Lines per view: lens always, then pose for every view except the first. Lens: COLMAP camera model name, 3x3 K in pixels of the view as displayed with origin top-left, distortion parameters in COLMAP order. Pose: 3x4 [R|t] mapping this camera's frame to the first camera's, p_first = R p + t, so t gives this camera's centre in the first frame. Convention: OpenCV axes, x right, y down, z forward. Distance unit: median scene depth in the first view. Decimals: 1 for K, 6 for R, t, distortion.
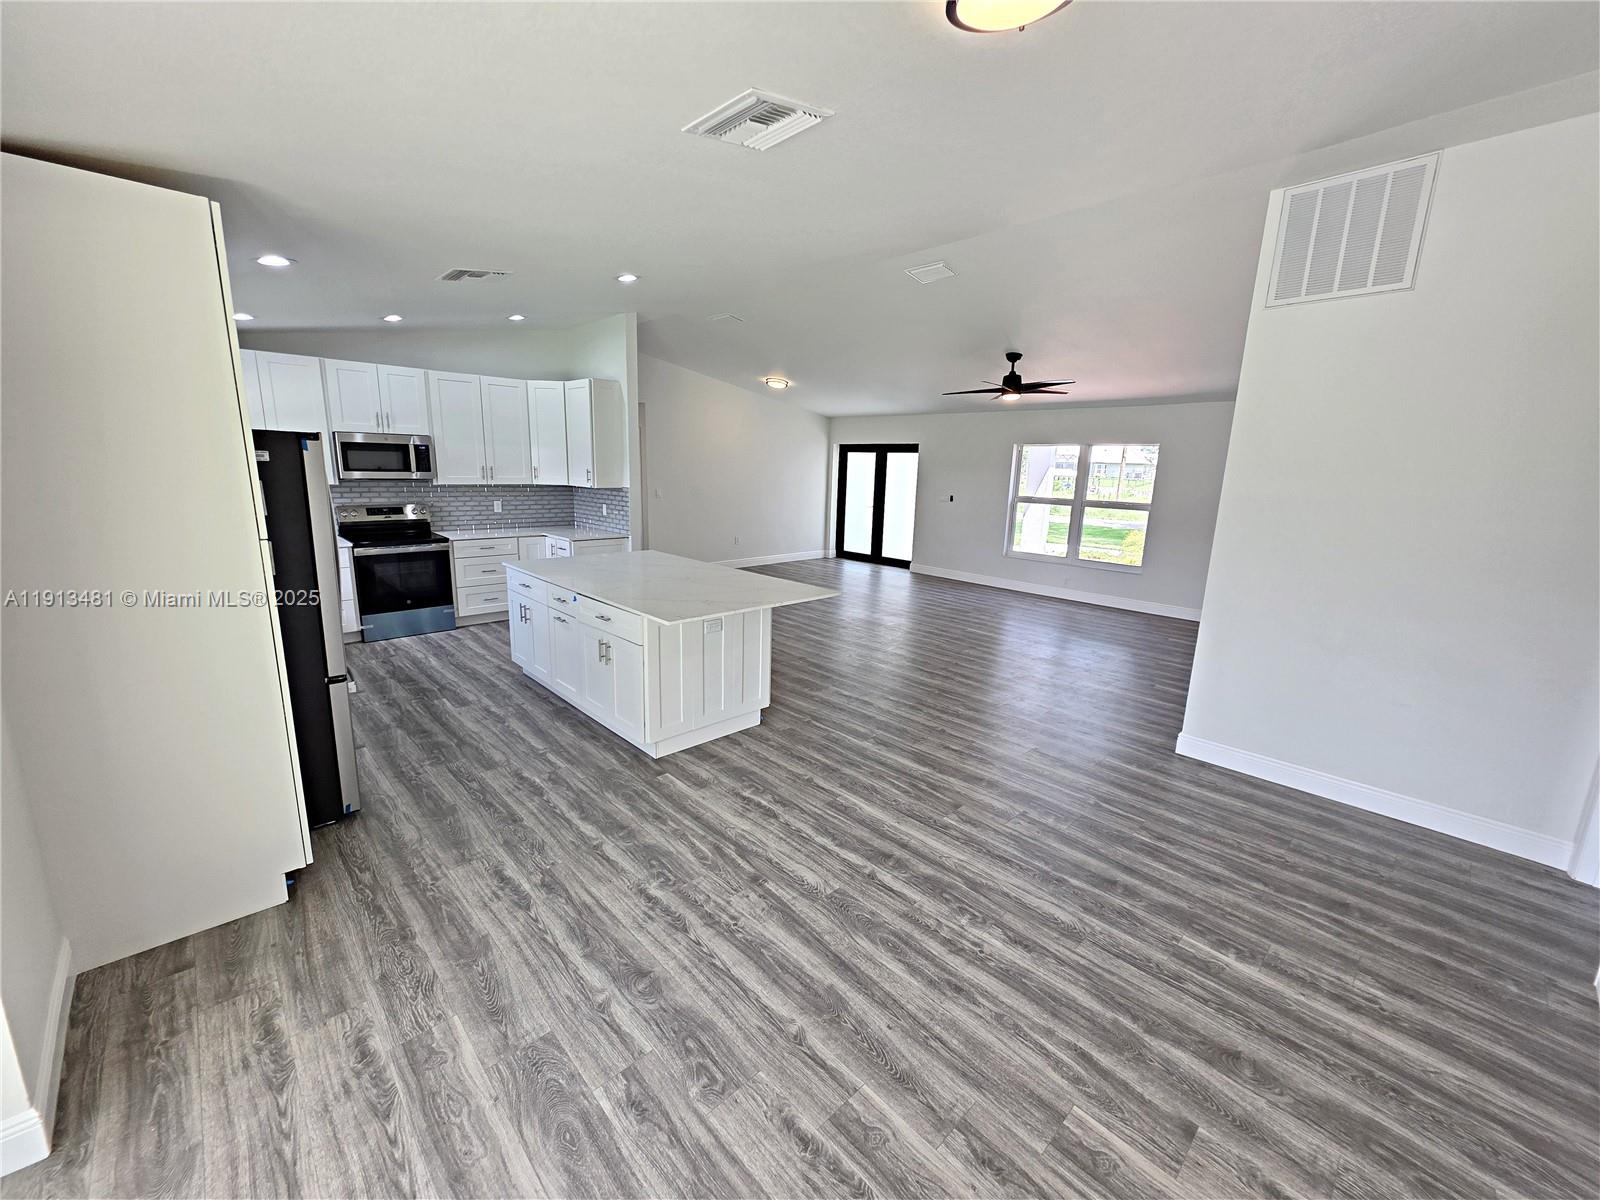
lens RADIAL K [[637.5, 0, 799.5], [0, 637.5, 597.1], [0, 0, 1]] dist [0.002824, 0.000418]
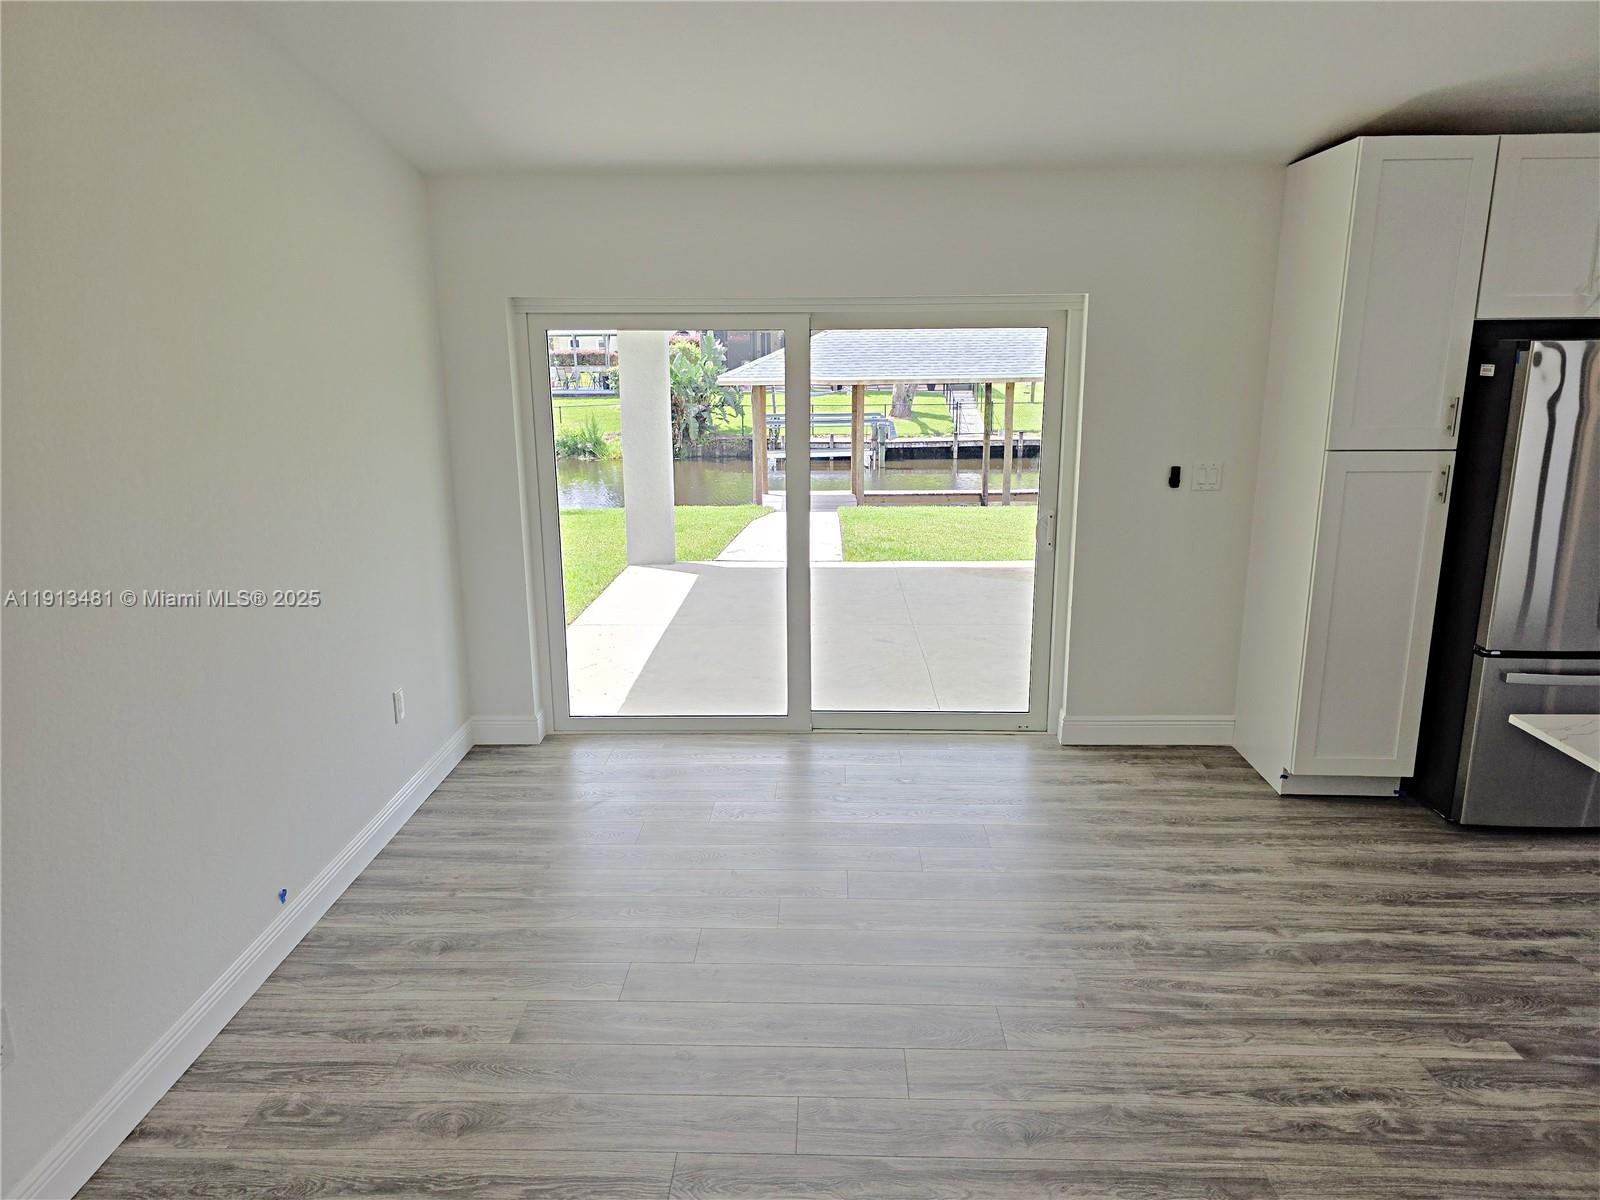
lens RADIAL K [[1079.1, 0, 796.0], [0, 1079.1, 604.7], [0, 0, 1]] dist [0.029194, -0.018420]
pose [[-0.714108, 0.140959, -0.685697, 0.559237], [-0.154317, 0.923724, 0.350601, -0.186526], [0.682814, 0.356182, -0.637886, 0.874762]]
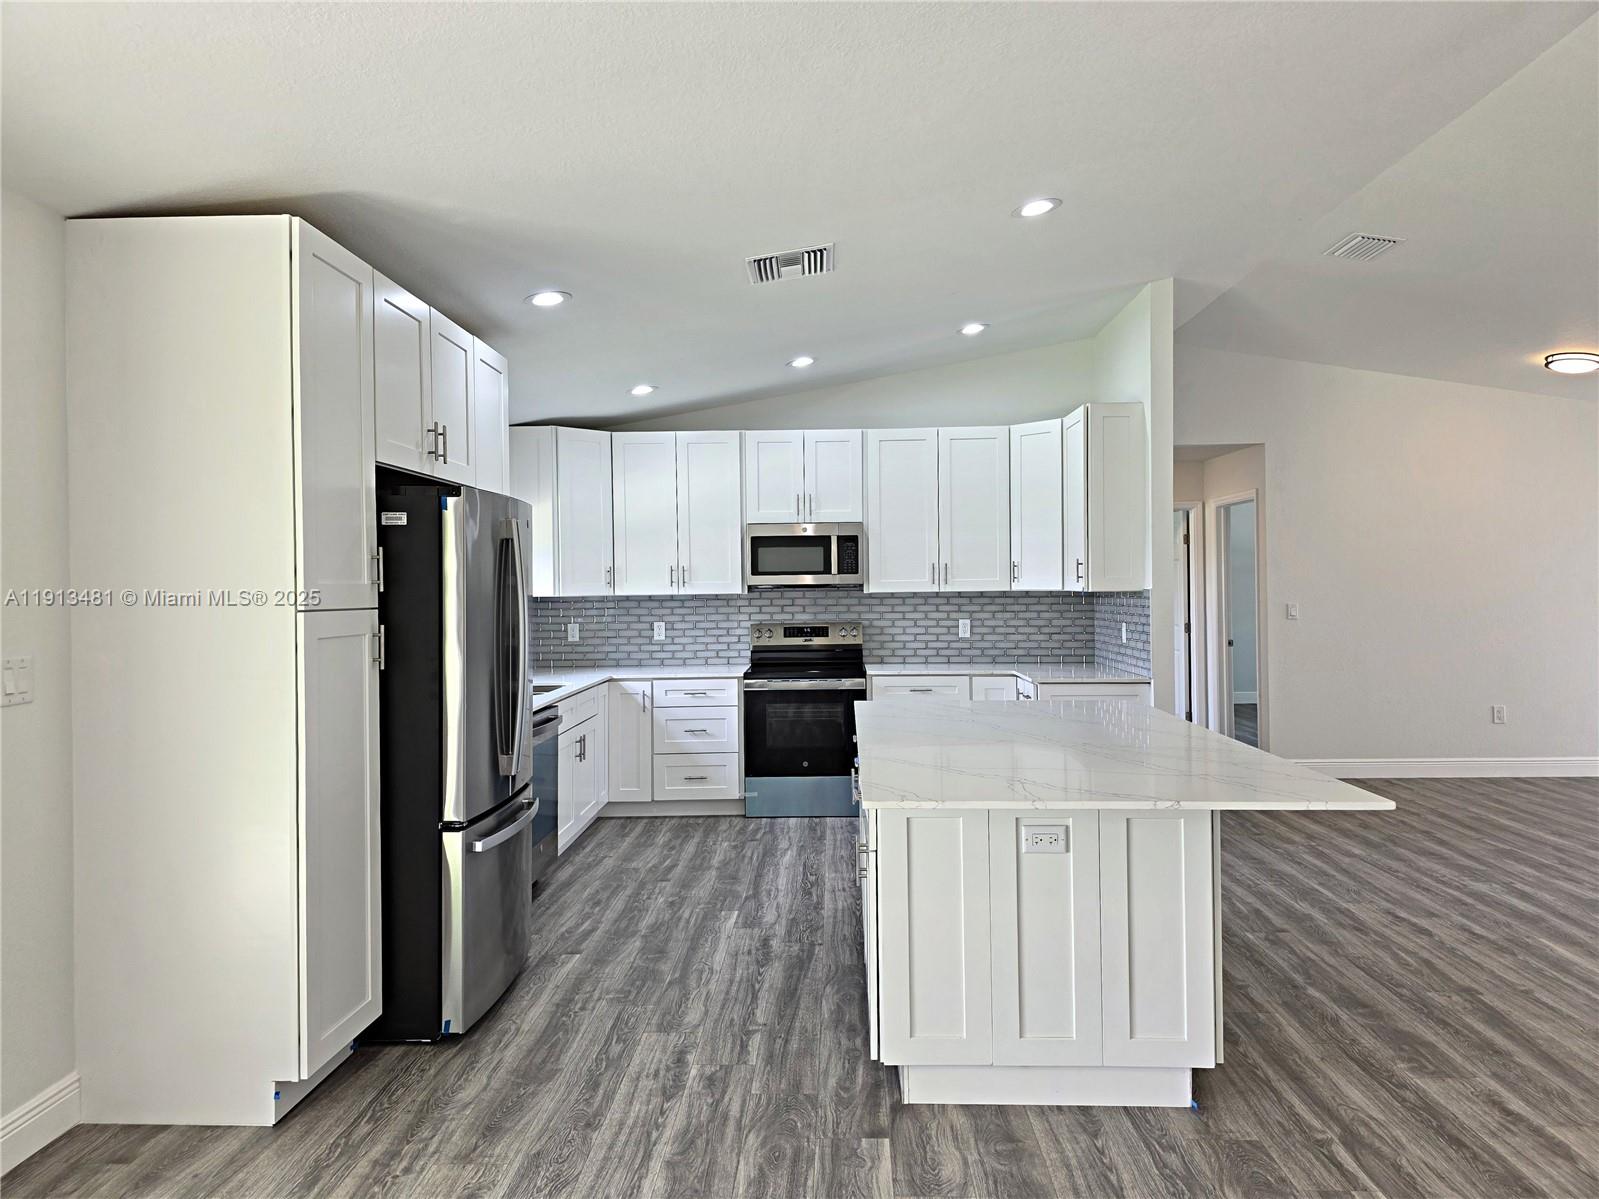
lens RADIAL K [[1078.4, 0, 802.9], [0, 1078.4, 591.1], [0, 0, 1]] dist [0.029194, -0.018420]
pose [[0.696392, -0.033769, -0.716867, 0.285491], [-0.116216, 0.980402, -0.159079, 0.013023], [0.708190, 0.194093, 0.678819, 0.285136]]
